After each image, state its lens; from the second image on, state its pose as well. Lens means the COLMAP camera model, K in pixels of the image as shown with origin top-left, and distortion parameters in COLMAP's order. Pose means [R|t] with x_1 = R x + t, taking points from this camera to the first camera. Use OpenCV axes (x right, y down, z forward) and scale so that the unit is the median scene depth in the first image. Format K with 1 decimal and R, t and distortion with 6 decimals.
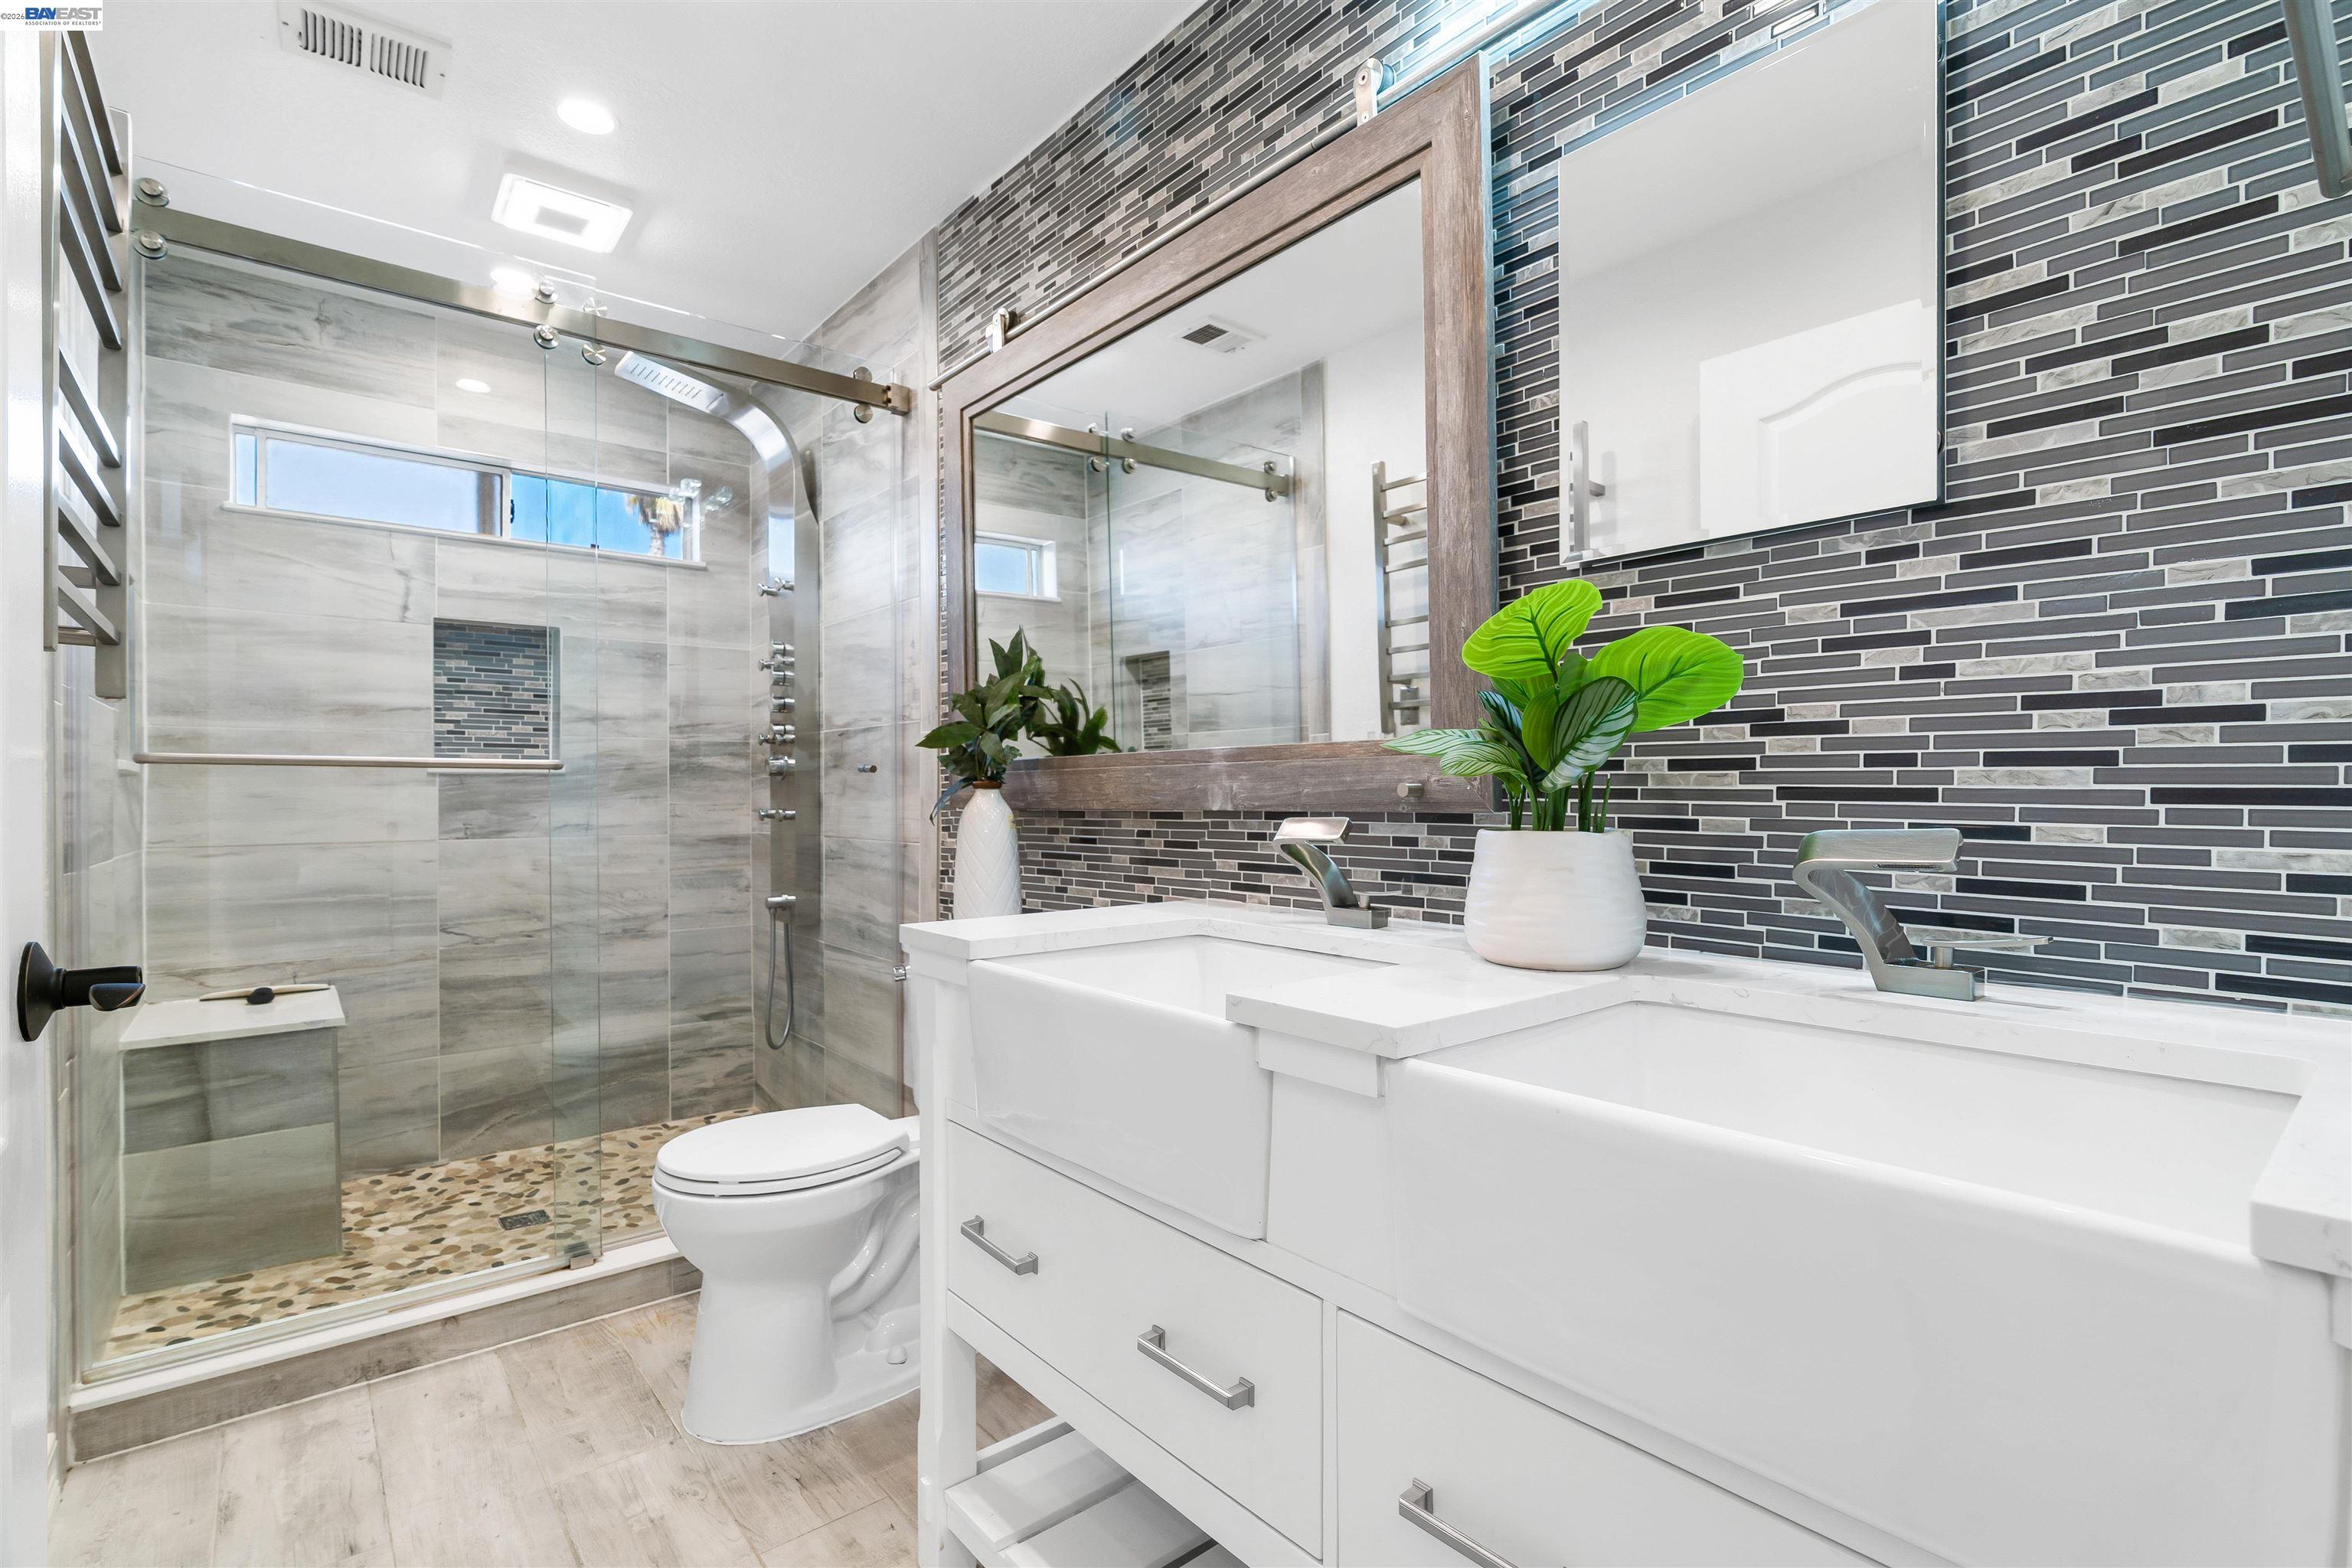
lens RADIAL K [[1082.2, 0, 1181.1], [0, 1082.2, 791.0], [0, 0, 1]] dist [-0.004159, 0.000164]
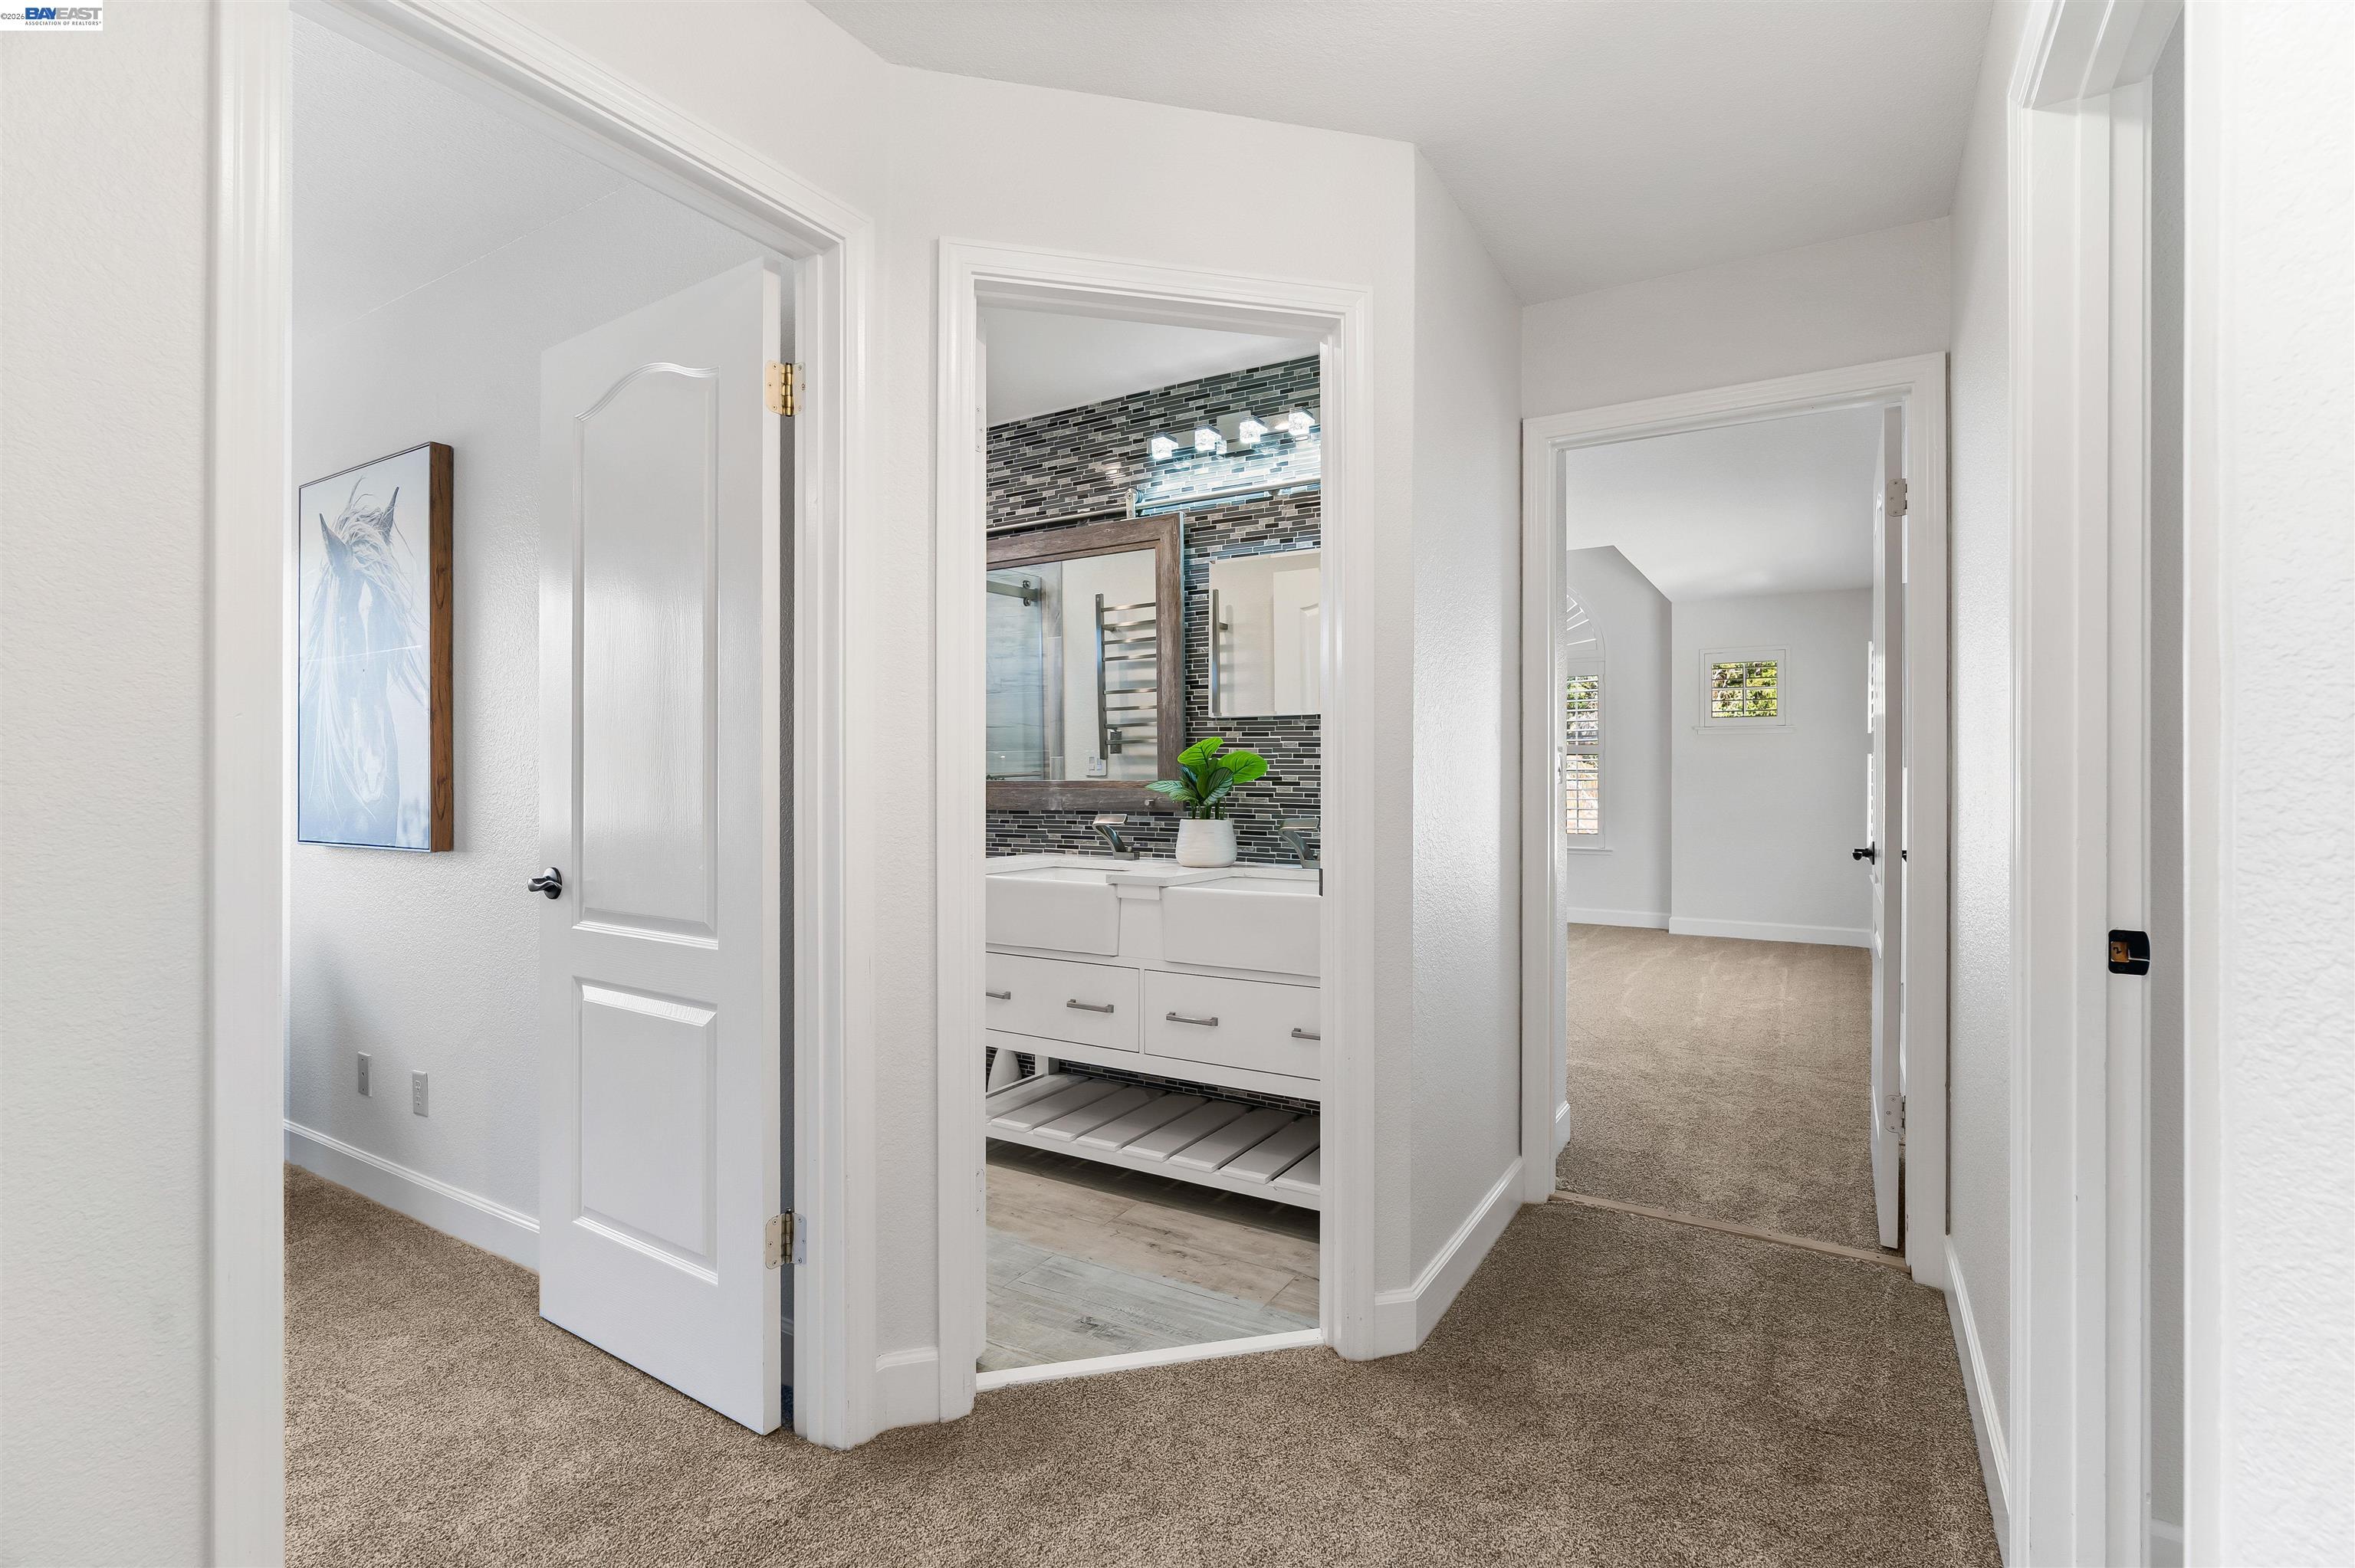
lens RADIAL K [[1083.4, 0, 1182.6], [0, 1083.4, 791.0], [0, 0, 1]] dist [-0.004159, 0.000164]
pose [[0.946613, 0.001623, 0.322368, -0.514961], [-0.005714, 0.999915, 0.011746, -0.057623], [-0.322321, -0.012961, 0.946542, -1.360597]]
